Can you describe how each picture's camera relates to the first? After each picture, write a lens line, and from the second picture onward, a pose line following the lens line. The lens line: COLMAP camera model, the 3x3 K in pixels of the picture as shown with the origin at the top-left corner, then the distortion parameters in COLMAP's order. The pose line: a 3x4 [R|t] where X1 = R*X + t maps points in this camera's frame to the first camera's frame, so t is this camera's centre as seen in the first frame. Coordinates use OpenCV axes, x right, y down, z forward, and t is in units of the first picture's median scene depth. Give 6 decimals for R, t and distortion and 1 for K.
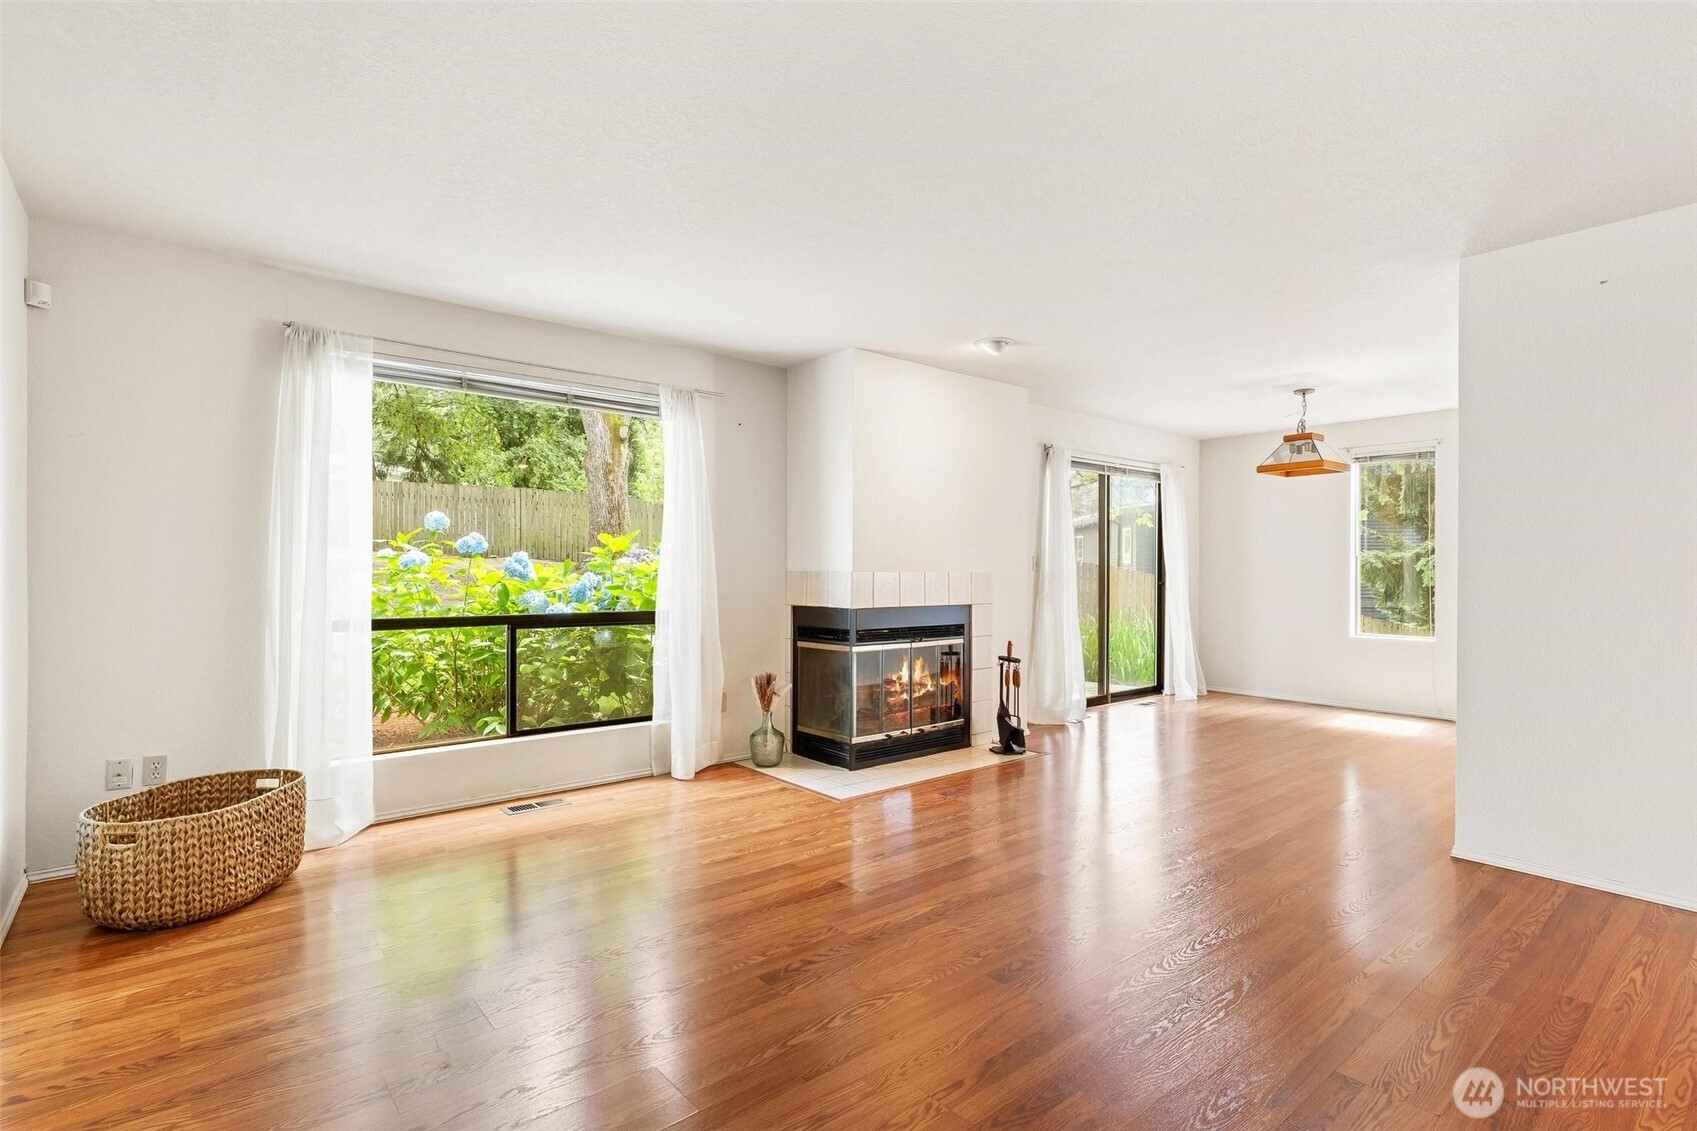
lens RADIAL K [[821.0, 0, 840.9], [0, 821.0, 569.5], [0, 0, 1]] dist [0.004120, 0.000026]
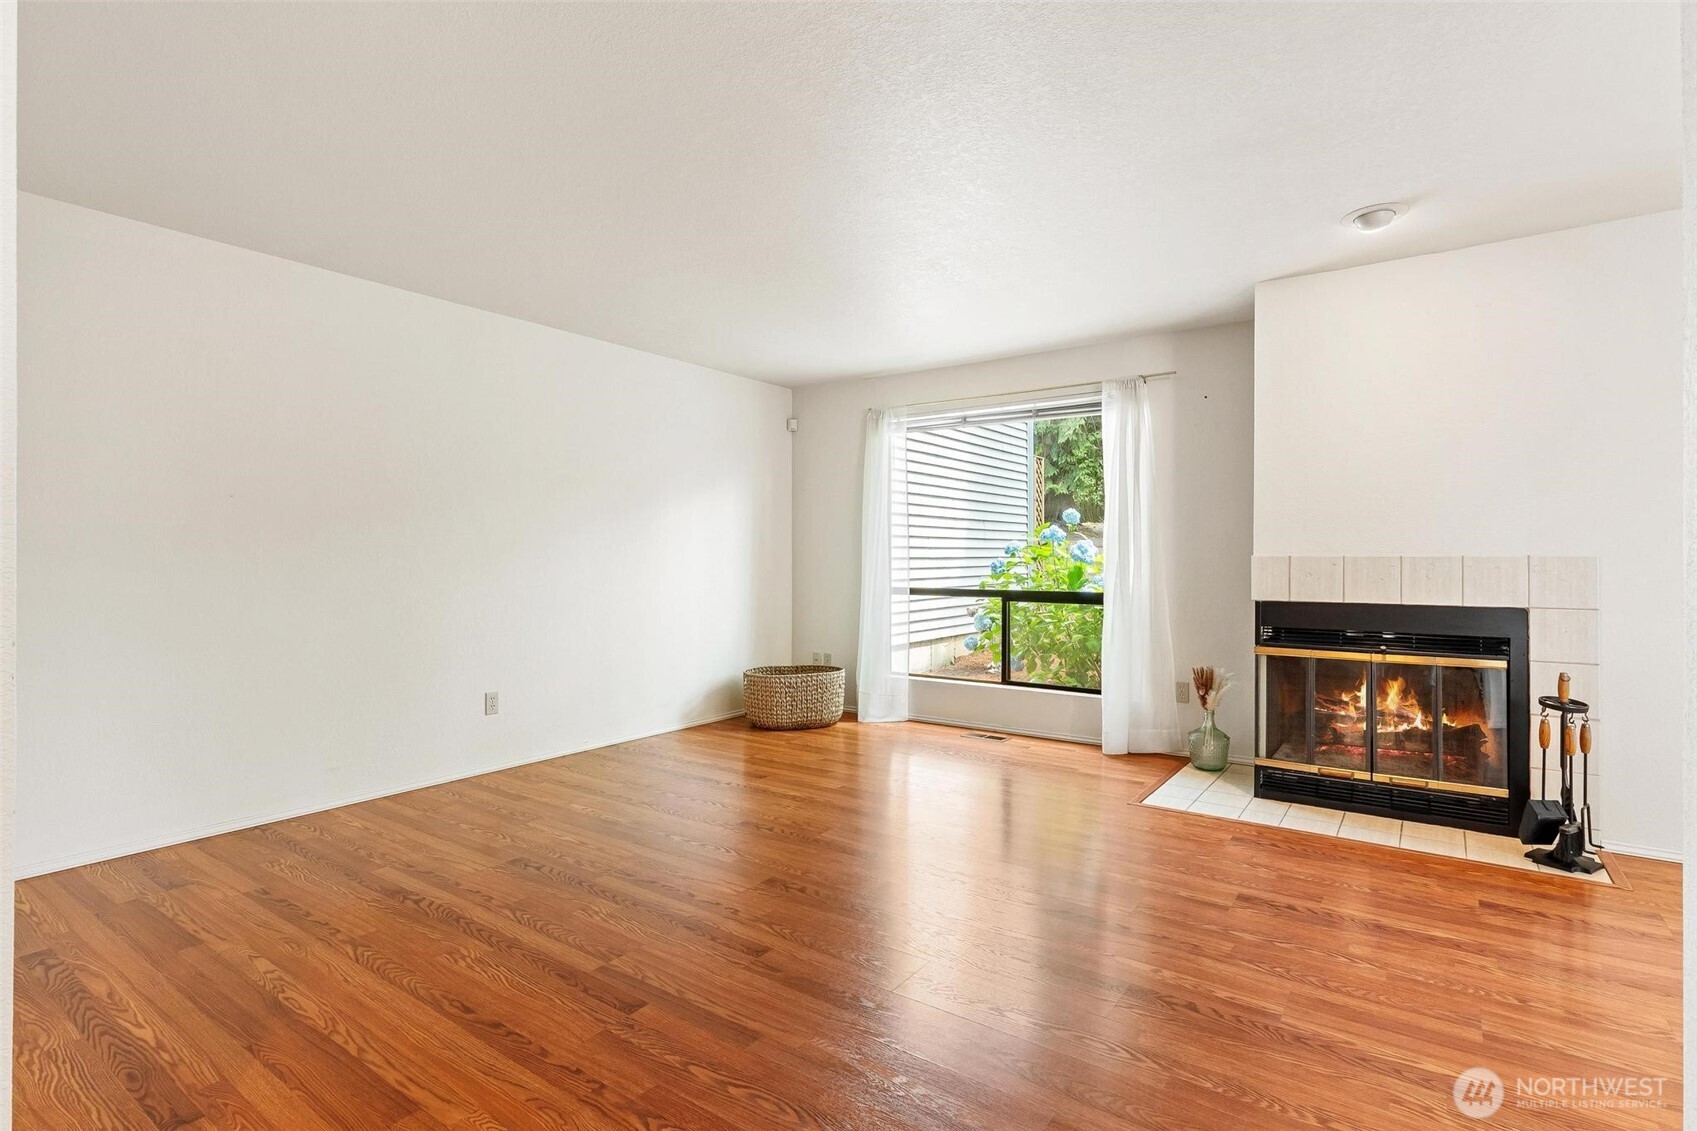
lens RADIAL K [[821.0, 0, 841.4], [0, 821.0, 558.5], [0, 0, 1]] dist [0.004120, 0.000026]
pose [[0.245839, -0.000014, -0.969311, 0.687591], [0.003117, 0.999995, 0.000776, 0.003574], [0.969306, -0.003212, 0.245837, 0.382623]]
